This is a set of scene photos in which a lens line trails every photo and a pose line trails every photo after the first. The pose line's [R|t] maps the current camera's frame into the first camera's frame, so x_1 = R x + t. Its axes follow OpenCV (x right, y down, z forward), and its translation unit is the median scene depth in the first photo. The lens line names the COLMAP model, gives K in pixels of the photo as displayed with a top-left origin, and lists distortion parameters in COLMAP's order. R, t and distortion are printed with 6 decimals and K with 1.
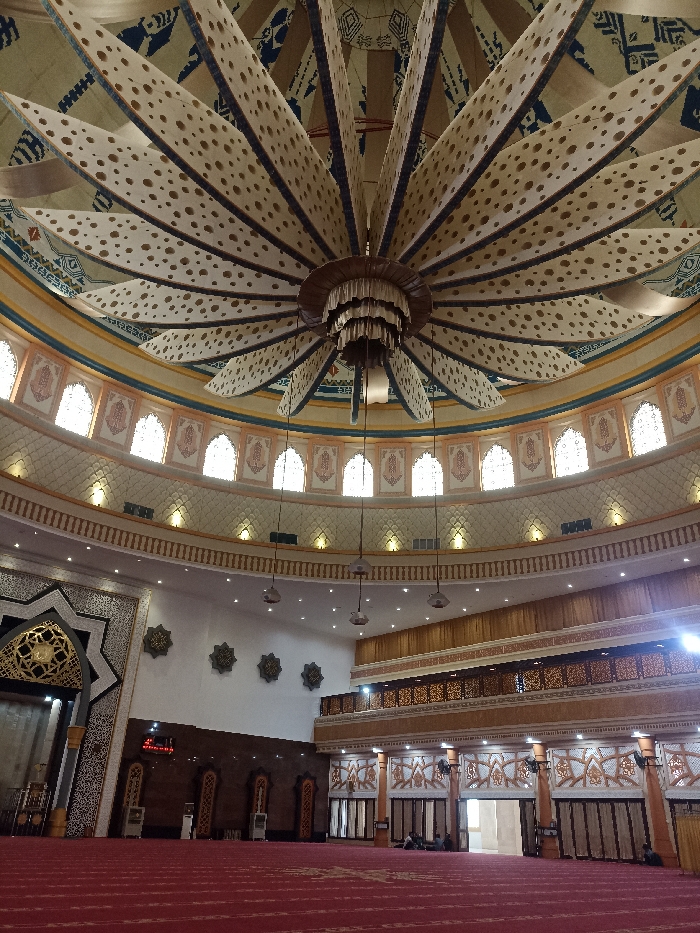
lens RADIAL K [[668.0, 0, 356.0], [0, 668.0, 463.4], [0, 0, 1]] dist [0.034507, -0.041224]
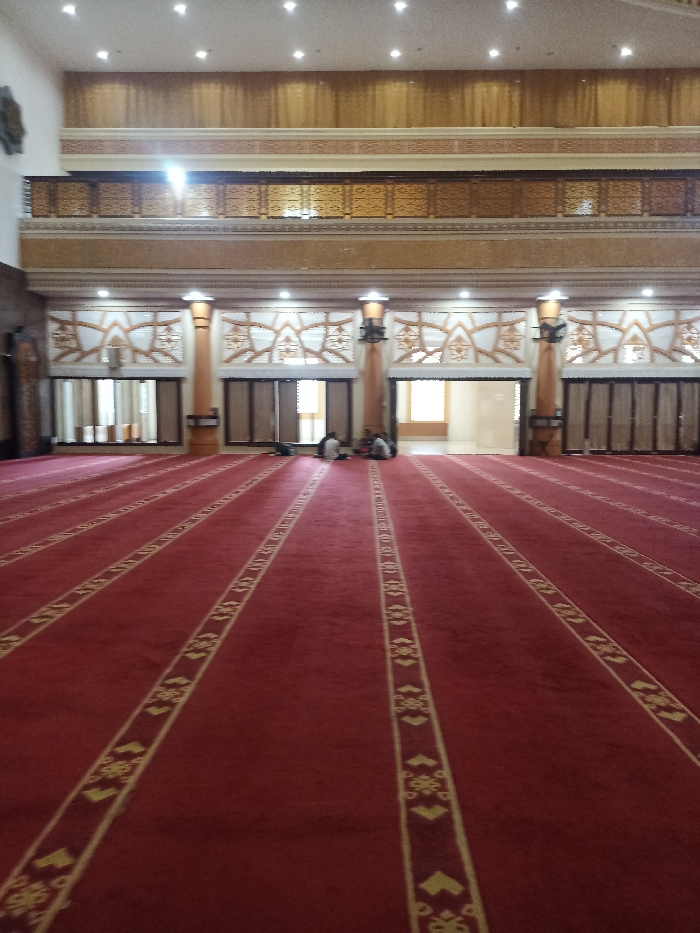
lens RADIAL K [[961.4, 0, 343.9], [0, 961.4, 463.0], [0, 0, 1]] dist [0.072250, 0.000000]
pose [[0.687153, -0.063837, 0.723702, -0.450301], [-0.324747, 0.864088, 0.384567, 0.217779], [-0.649892, -0.499277, 0.573030, 0.438627]]
